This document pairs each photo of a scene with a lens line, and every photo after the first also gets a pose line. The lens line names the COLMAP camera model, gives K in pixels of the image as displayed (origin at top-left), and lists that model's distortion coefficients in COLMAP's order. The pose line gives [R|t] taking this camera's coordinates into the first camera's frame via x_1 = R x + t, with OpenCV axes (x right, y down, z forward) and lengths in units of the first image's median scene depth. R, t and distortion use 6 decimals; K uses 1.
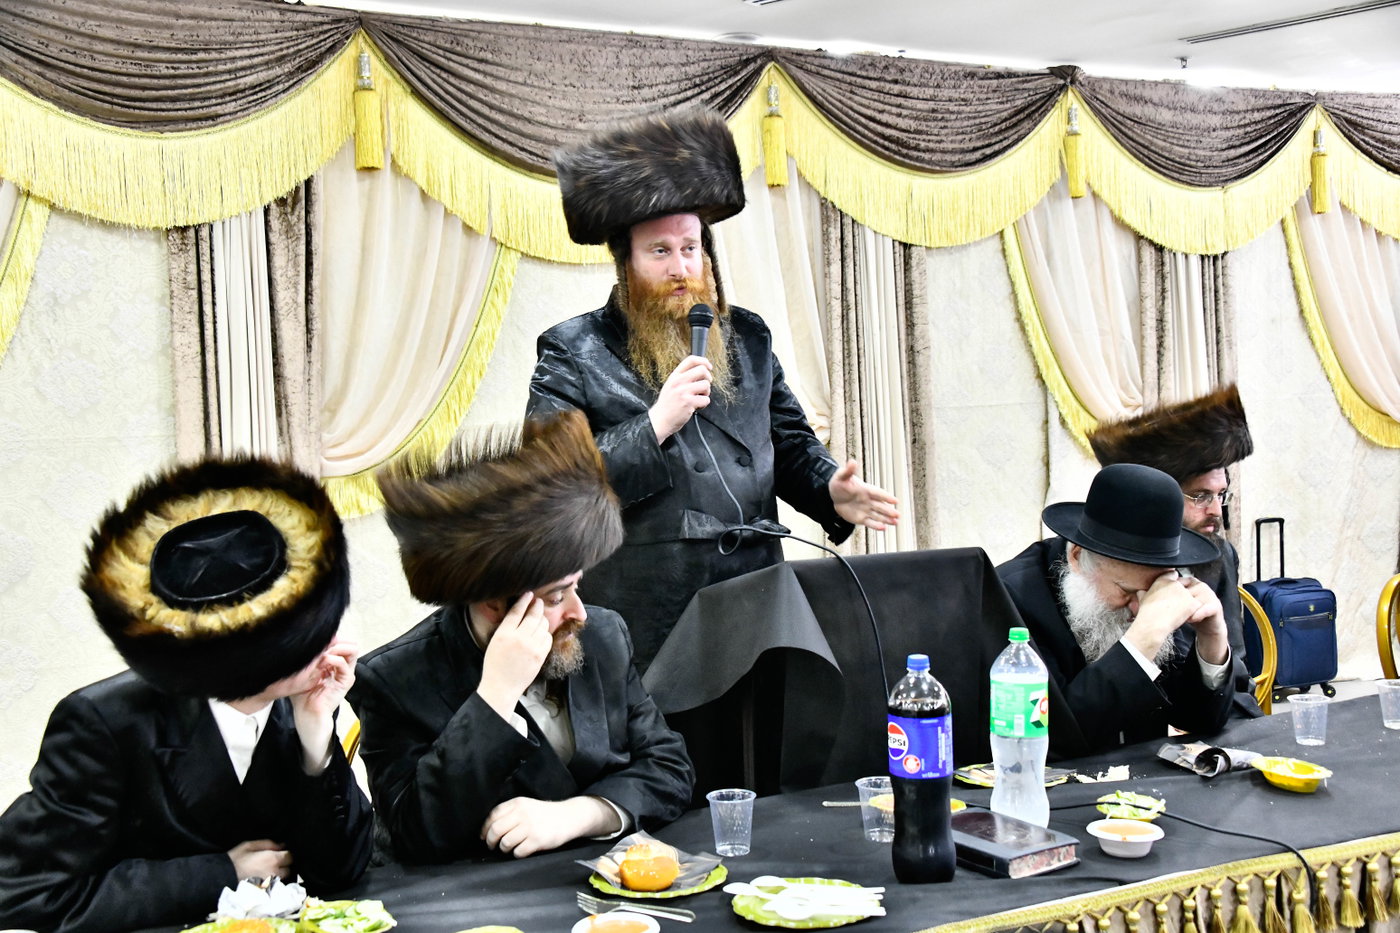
lens RADIAL K [[1540.7, 0, 700.0], [0, 1540.7, 466.5], [0, 0, 1]] dist [0.004016, 0.256110]
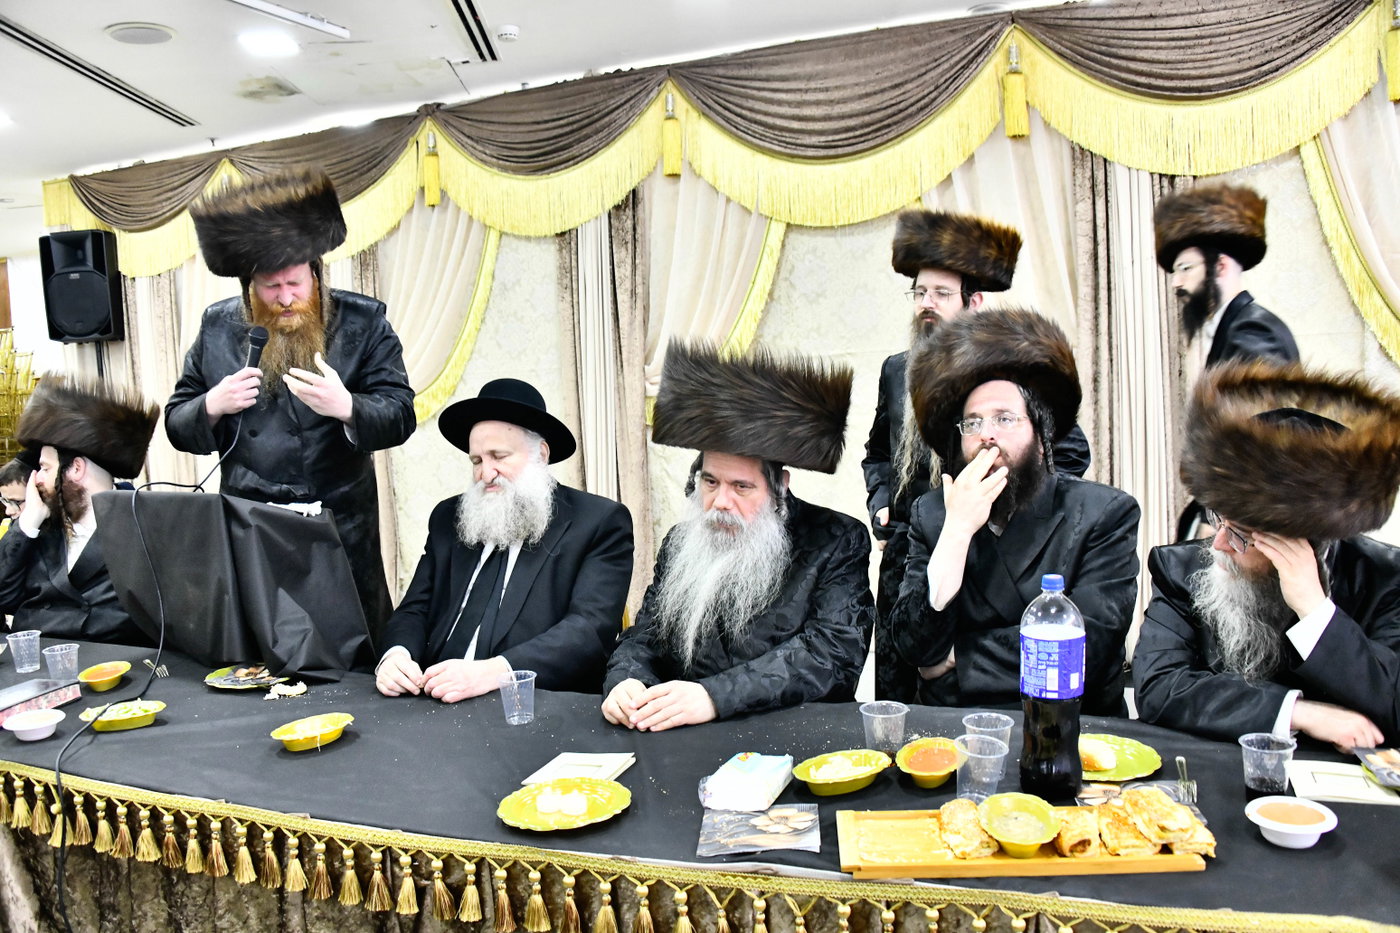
lens RADIAL K [[1158.5, 0, 700.0], [0, 1158.5, 466.5], [0, 0, 1]] dist [-0.245511, 0.187815]
pose [[0.628503, 0.075293, -0.774155, 0.596765], [0.003705, 0.995003, 0.099780, -0.034377], [0.777799, -0.065581, 0.625083, 0.358565]]
